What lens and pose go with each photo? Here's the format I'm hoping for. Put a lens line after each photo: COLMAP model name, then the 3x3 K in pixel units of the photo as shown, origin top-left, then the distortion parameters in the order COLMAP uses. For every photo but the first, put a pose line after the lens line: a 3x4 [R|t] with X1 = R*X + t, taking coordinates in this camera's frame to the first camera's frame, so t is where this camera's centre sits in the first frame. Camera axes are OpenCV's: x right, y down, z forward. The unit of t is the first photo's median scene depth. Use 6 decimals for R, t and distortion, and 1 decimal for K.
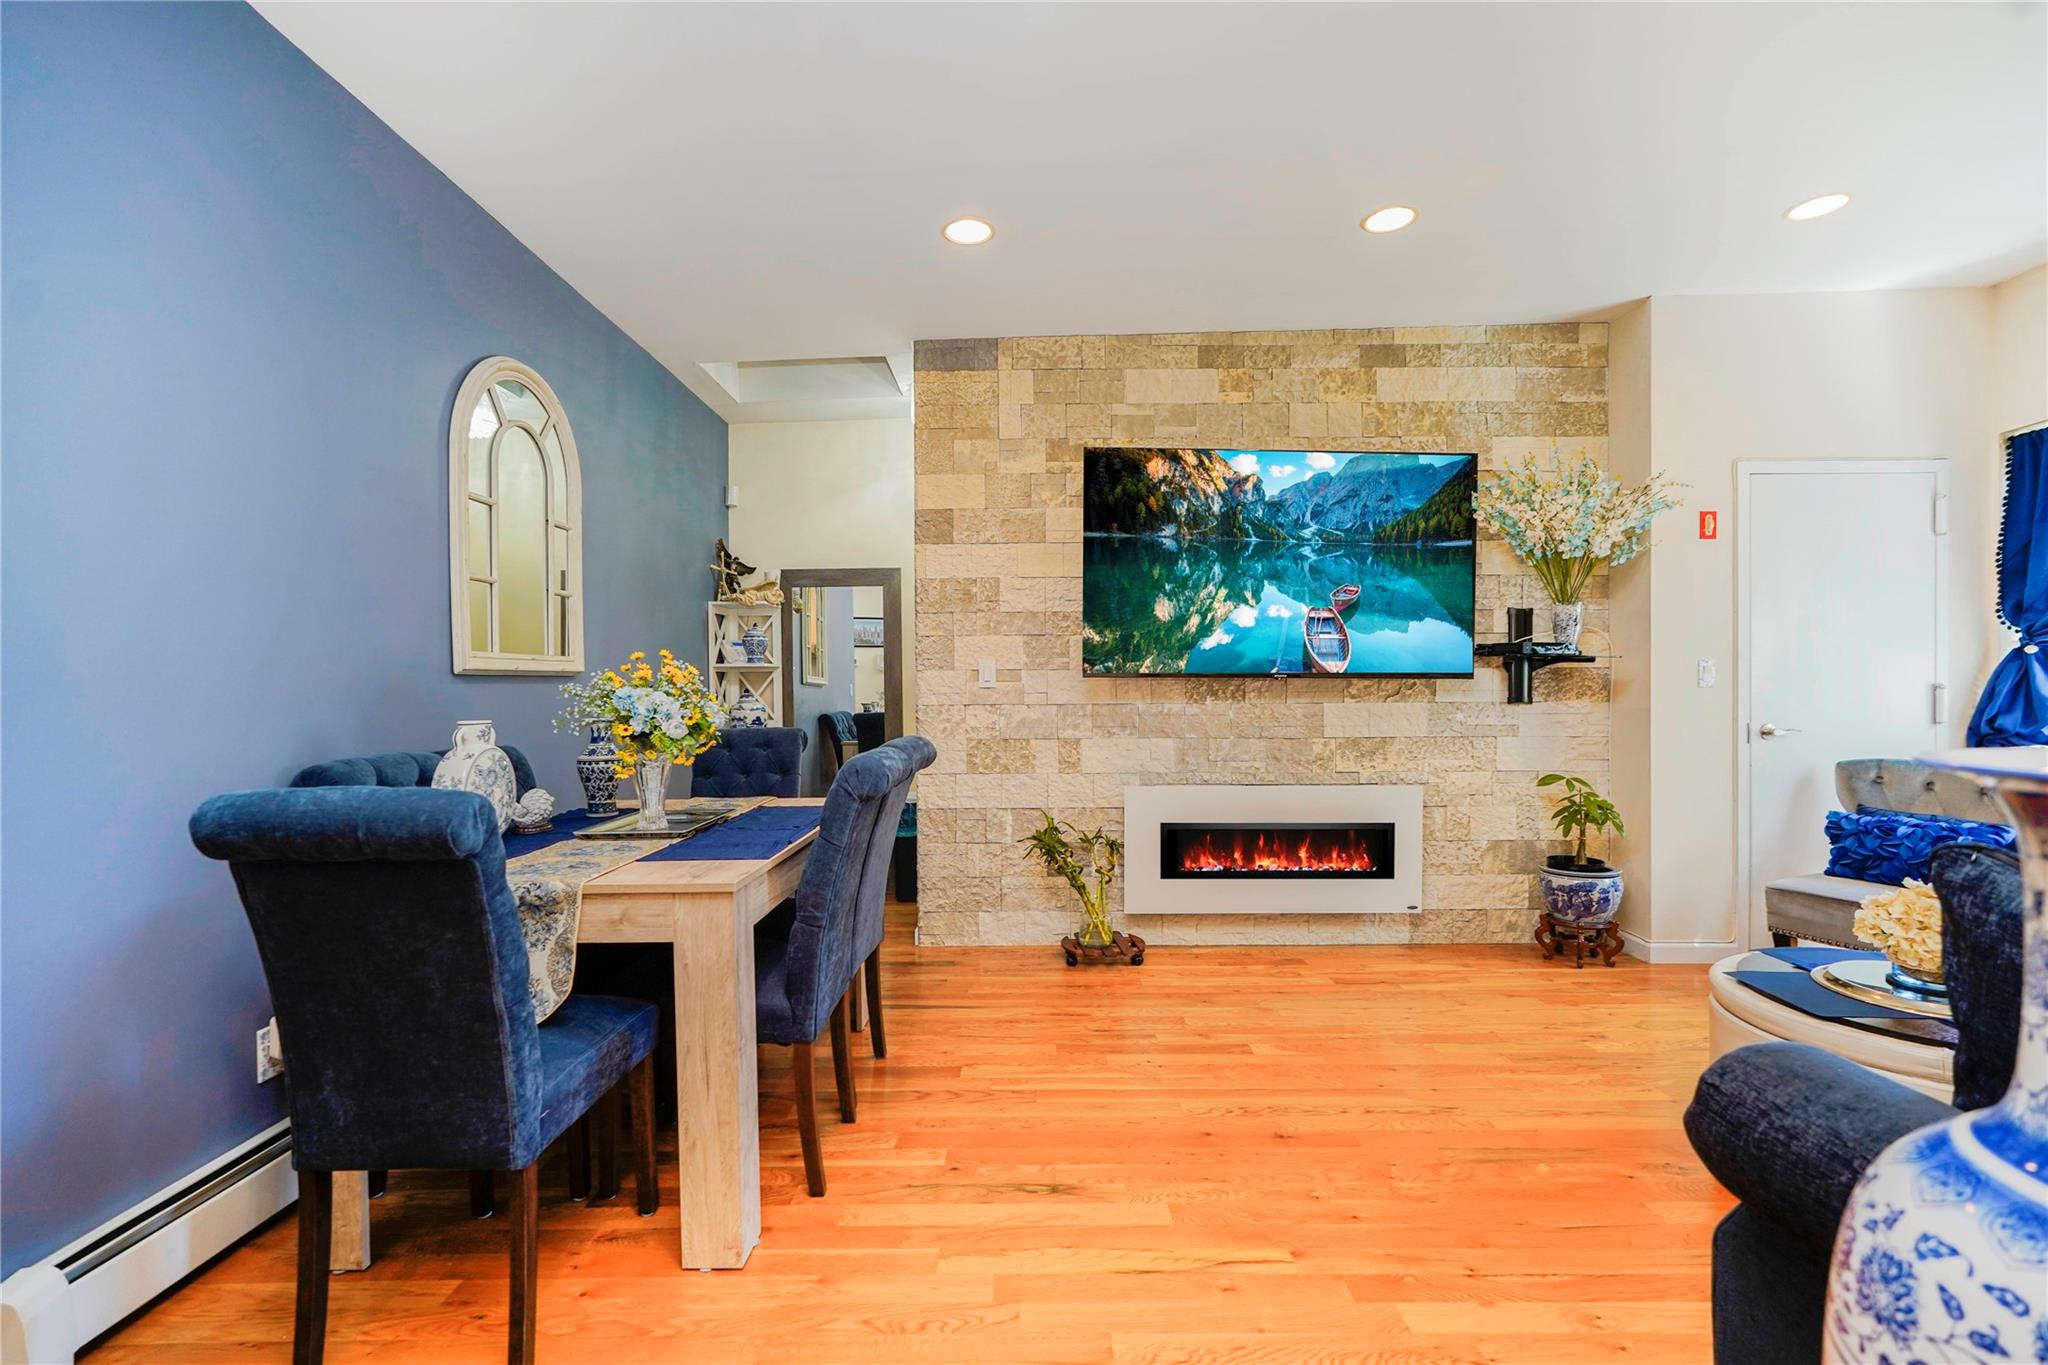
lens RADIAL K [[921.8, 0, 1037.9], [0, 921.8, 700.9], [0, 0, 1]] dist [-0.015632, 0.007060]
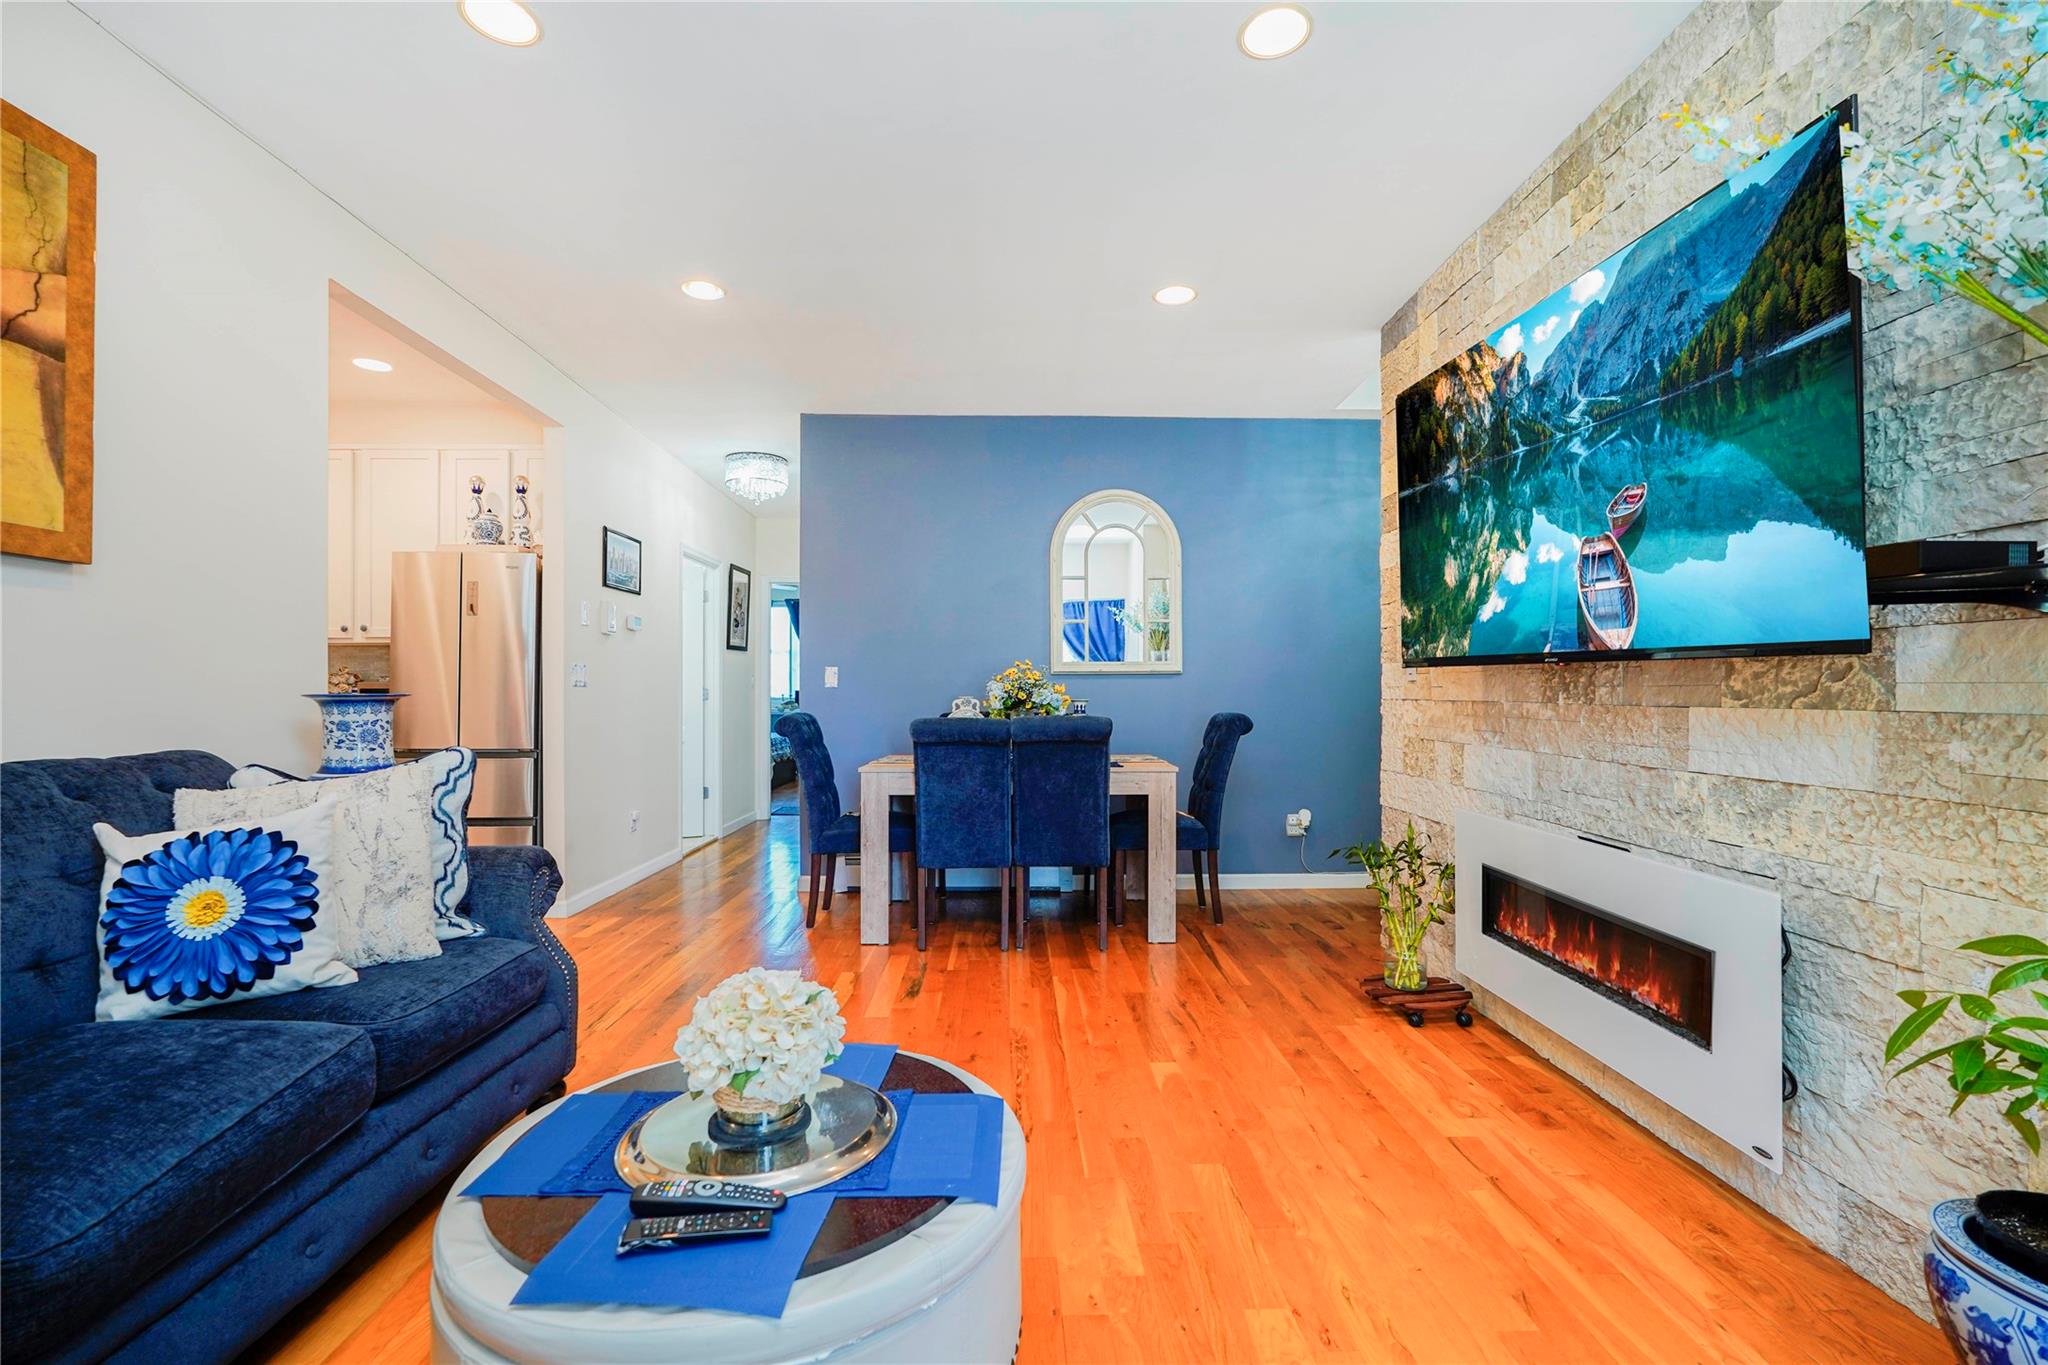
lens RADIAL K [[921.8, 0, 1012.2], [0, 921.8, 686.3], [0, 0, 1]] dist [-0.015632, 0.007060]
pose [[0.001230, 0.003288, -0.999994, 0.884987], [-0.009206, 0.999952, 0.003277, -0.005495], [0.999957, 0.009202, 0.001260, 0.635699]]
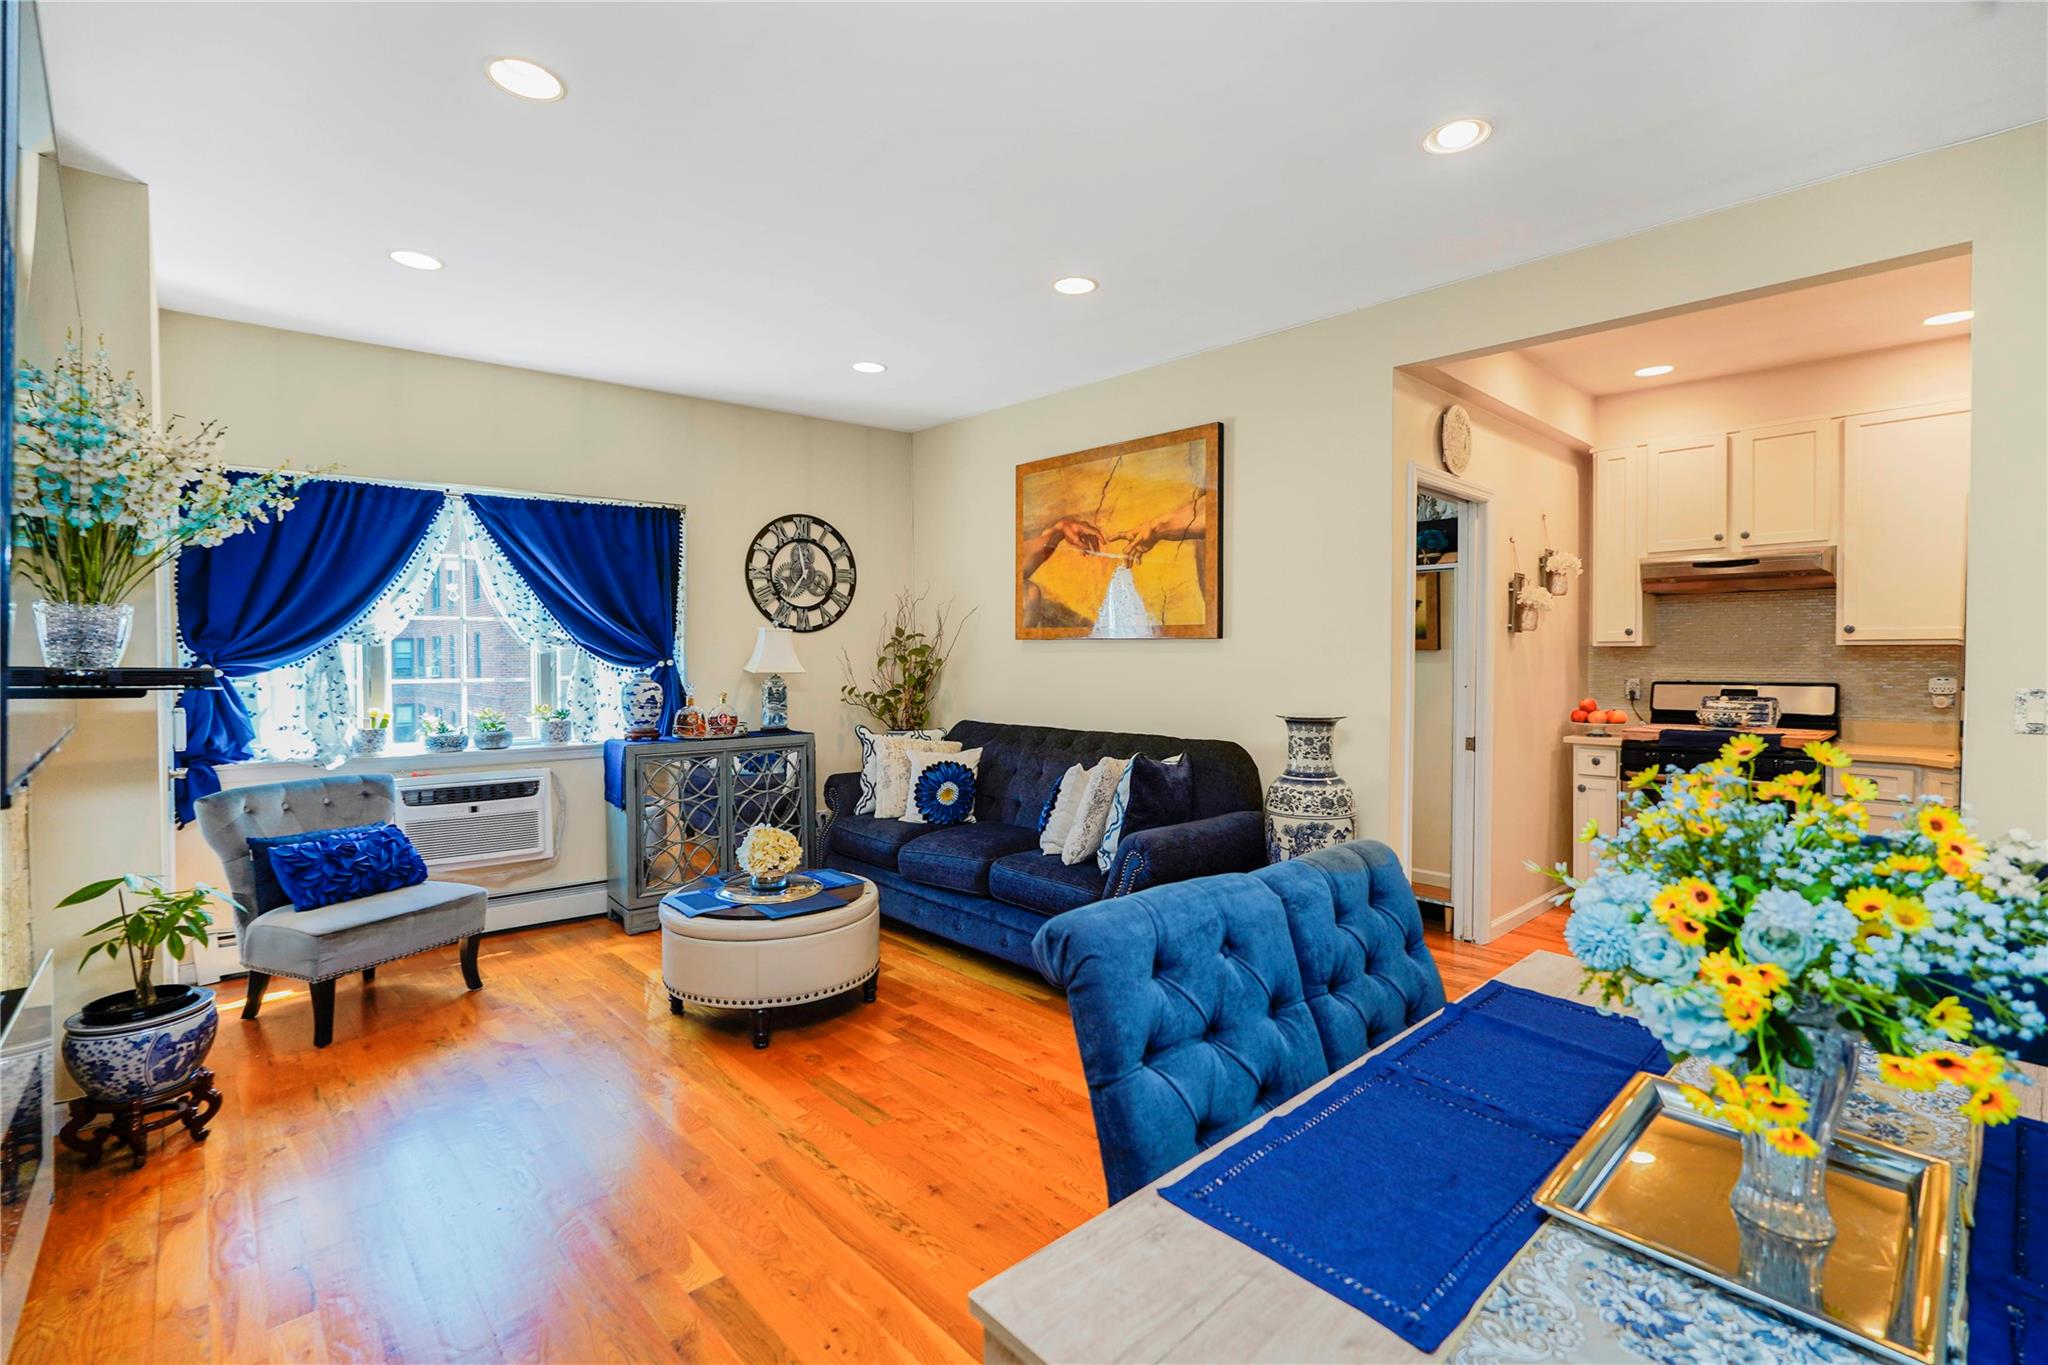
lens RADIAL K [[921.8, 0, 1018.2], [0, 921.8, 668.4], [0, 0, 1]] dist [-0.015632, 0.007060]
pose [[-0.669563, -0.003339, 0.742747, -0.325029], [0.018467, 0.999606, 0.021142, -0.065883], [-0.742525, 0.027872, -0.669238, 0.975365]]
